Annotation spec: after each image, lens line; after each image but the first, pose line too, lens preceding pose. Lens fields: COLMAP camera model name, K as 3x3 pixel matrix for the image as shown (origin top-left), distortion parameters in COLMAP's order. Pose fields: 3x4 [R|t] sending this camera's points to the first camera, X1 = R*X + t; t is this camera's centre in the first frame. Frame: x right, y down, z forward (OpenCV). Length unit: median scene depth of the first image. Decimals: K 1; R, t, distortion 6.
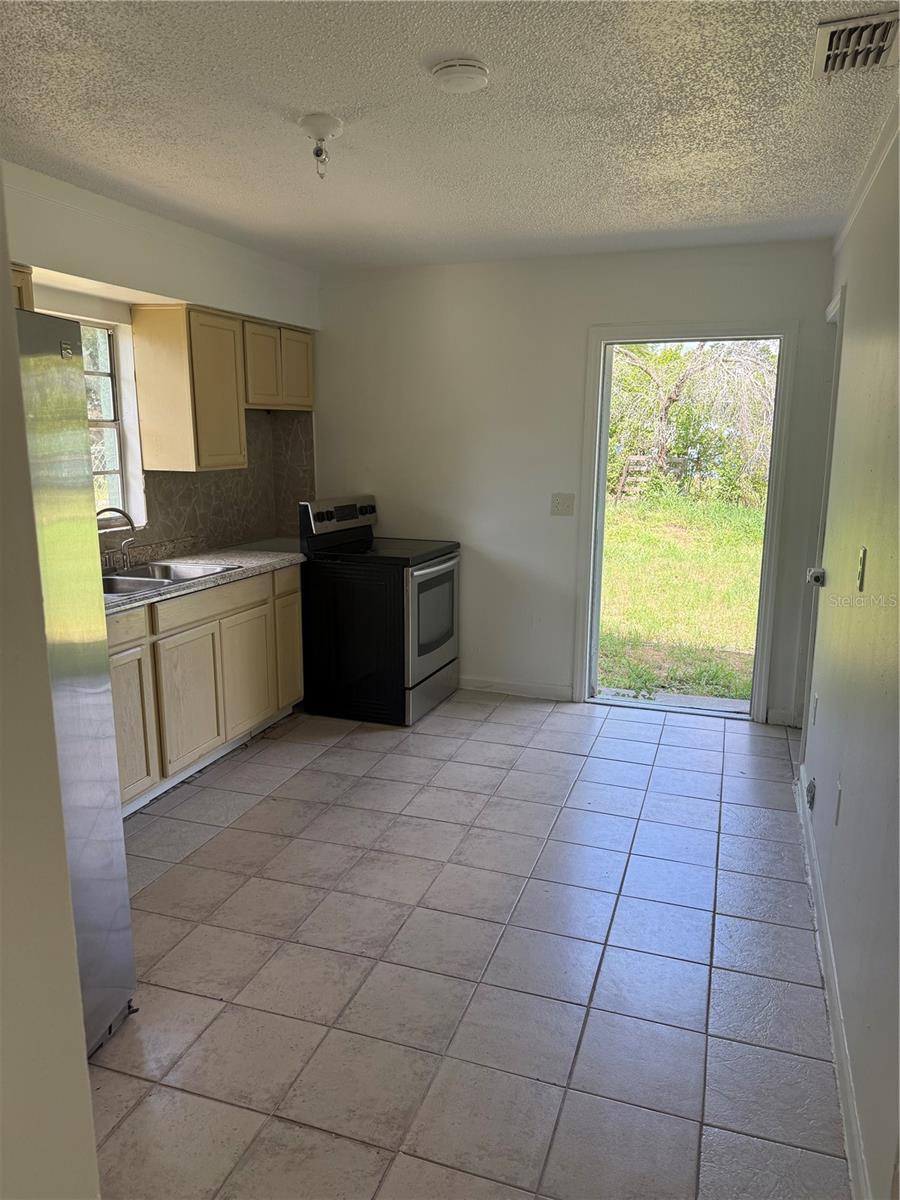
lens RADIAL K [[858.2, 0, 450.0], [0, 858.2, 600.0], [0, 0, 1]] dist [0.159112, -0.284454]
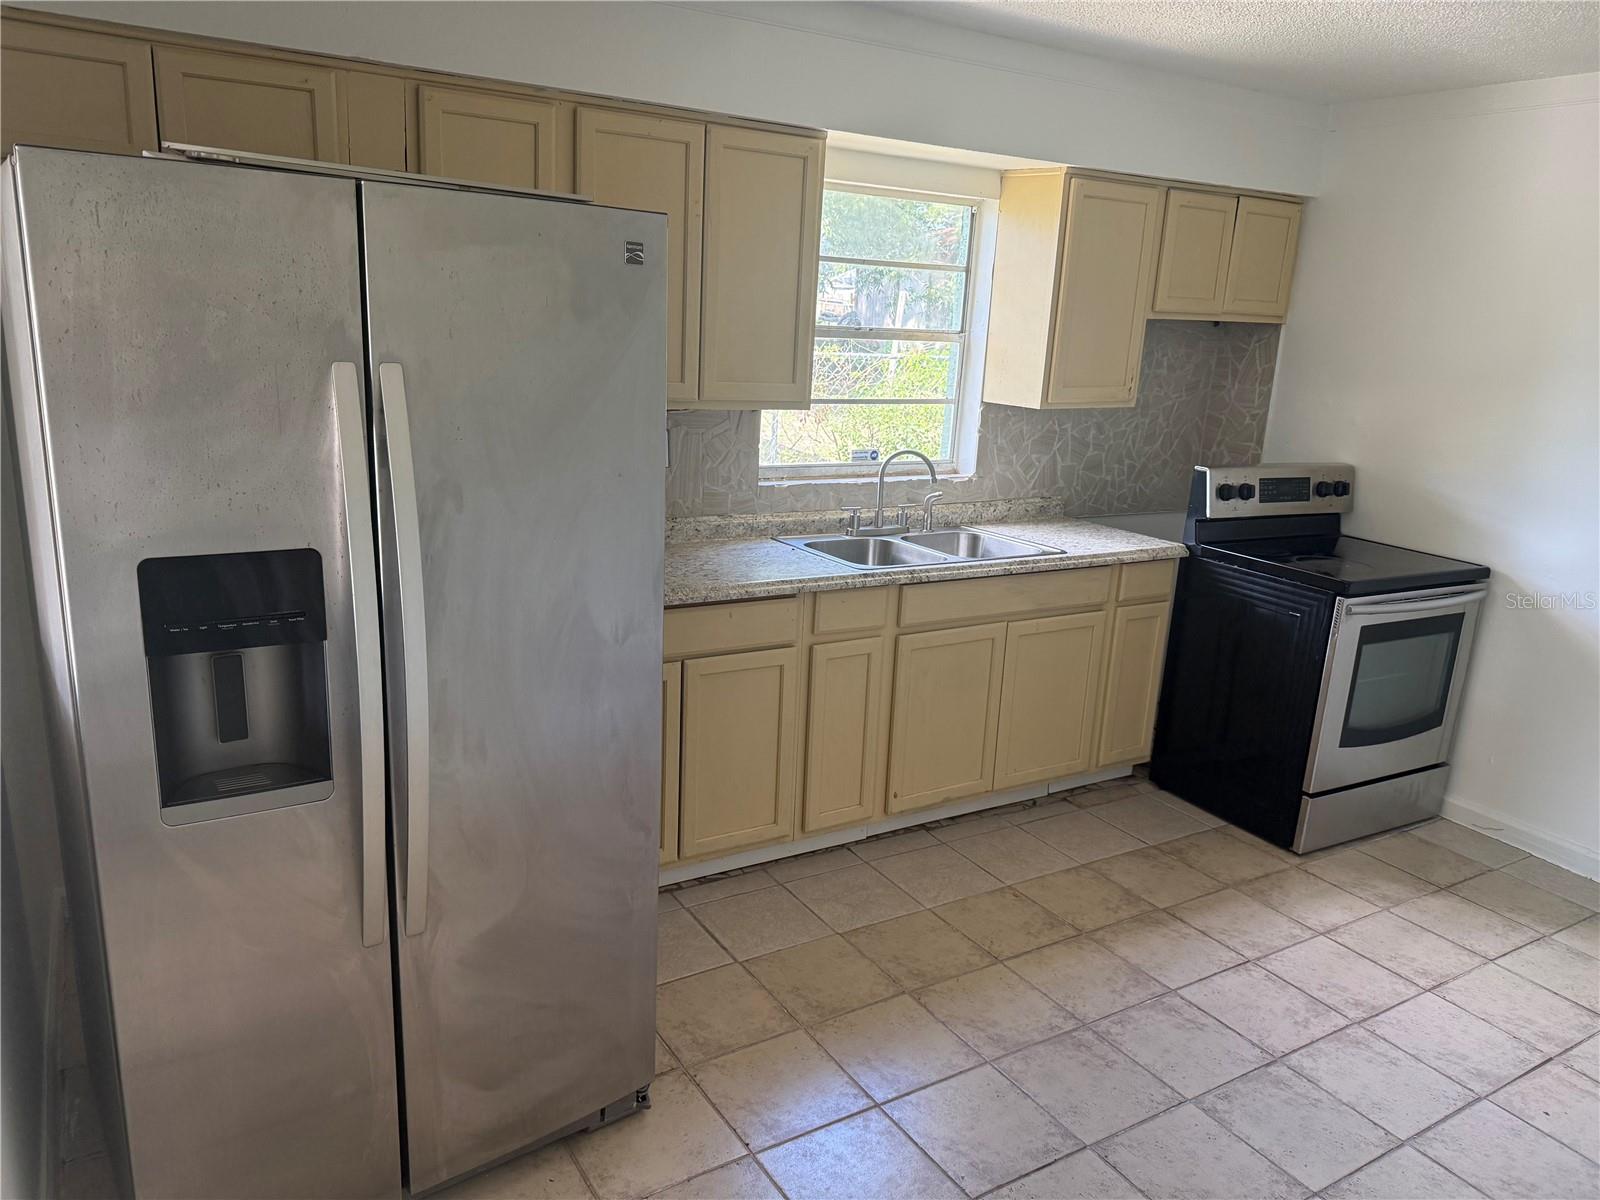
lens RADIAL K [[1144.3, 0, 800.0], [0, 1144.3, 600.0], [0, 0, 1]] dist [0.159112, -0.284454]
pose [[0.769893, 0.191209, -0.608854, 0.149608], [-0.168496, 0.981109, 0.095053, -0.048049], [0.615527, 0.029408, 0.787567, 0.133652]]
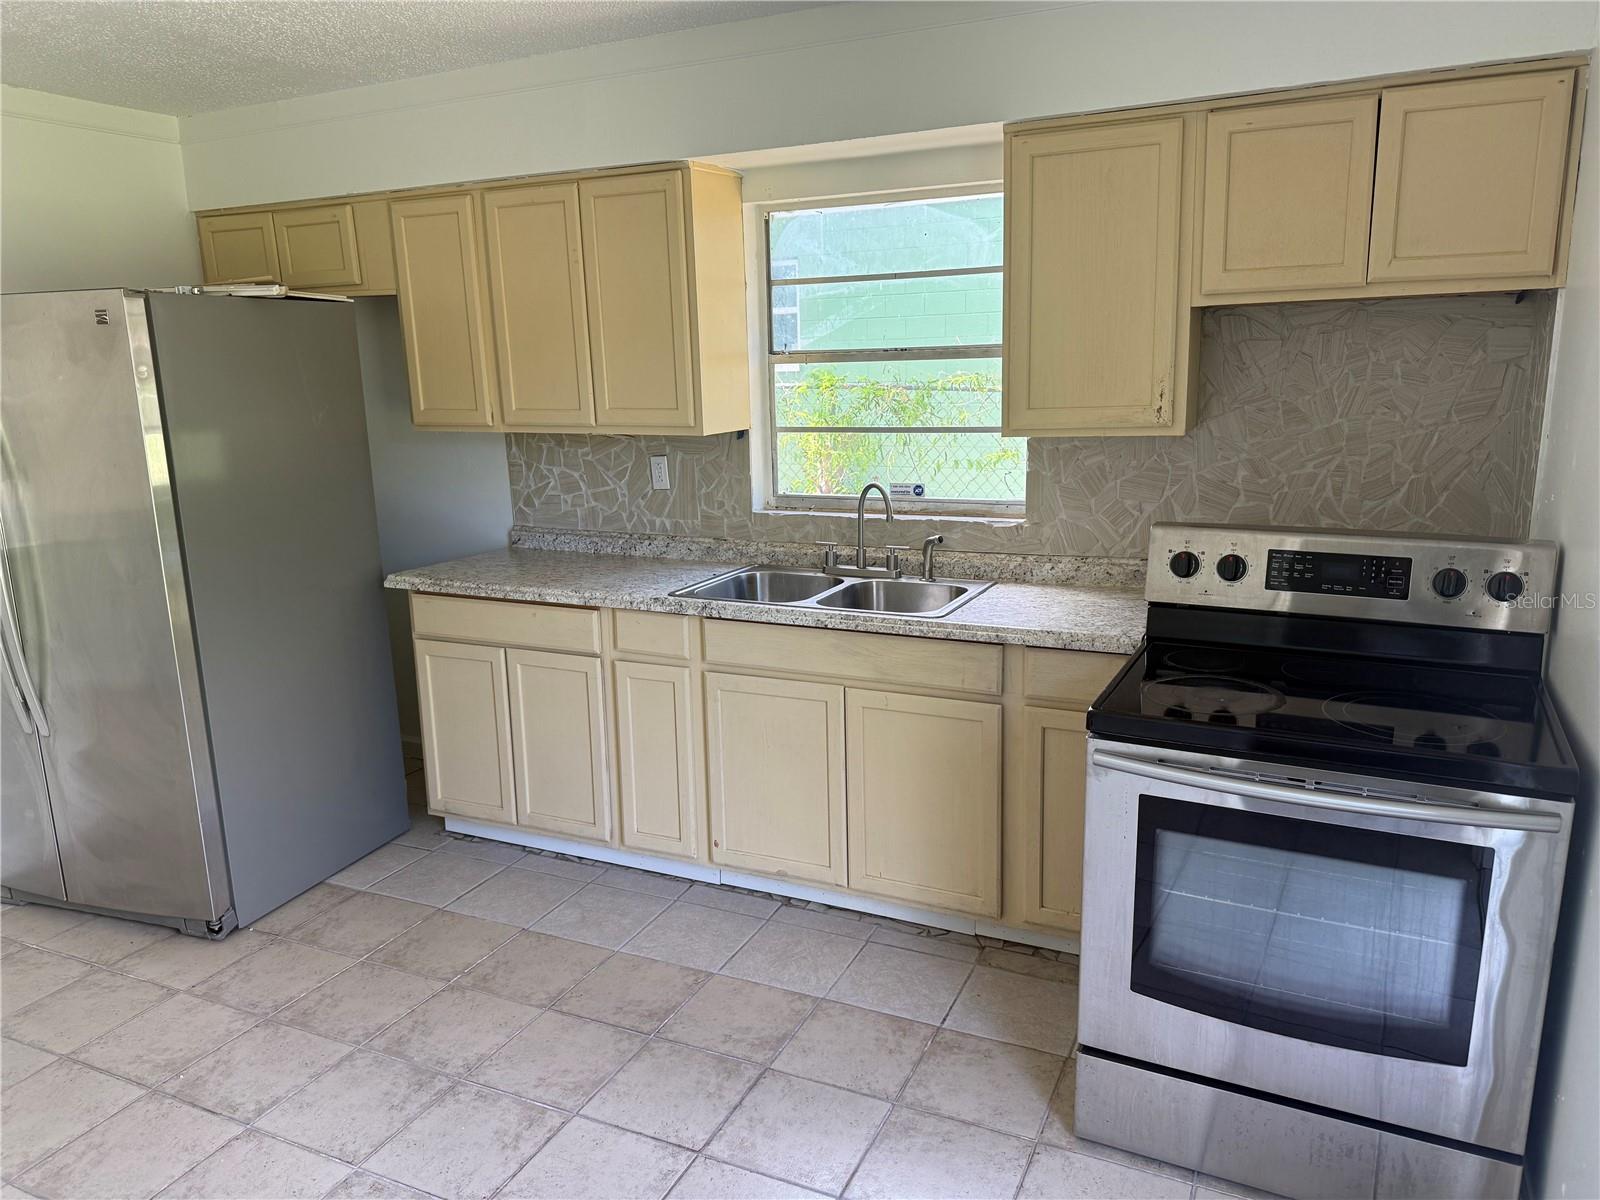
lens RADIAL K [[1144.3, 0, 800.0], [0, 1144.3, 600.0], [0, 0, 1]] dist [0.159112, -0.284454]
pose [[-0.127413, 0.214071, -0.968473, 0.423787], [-0.157703, 0.959637, 0.232866, -0.185039], [0.979232, 0.182401, -0.088510, 0.892097]]
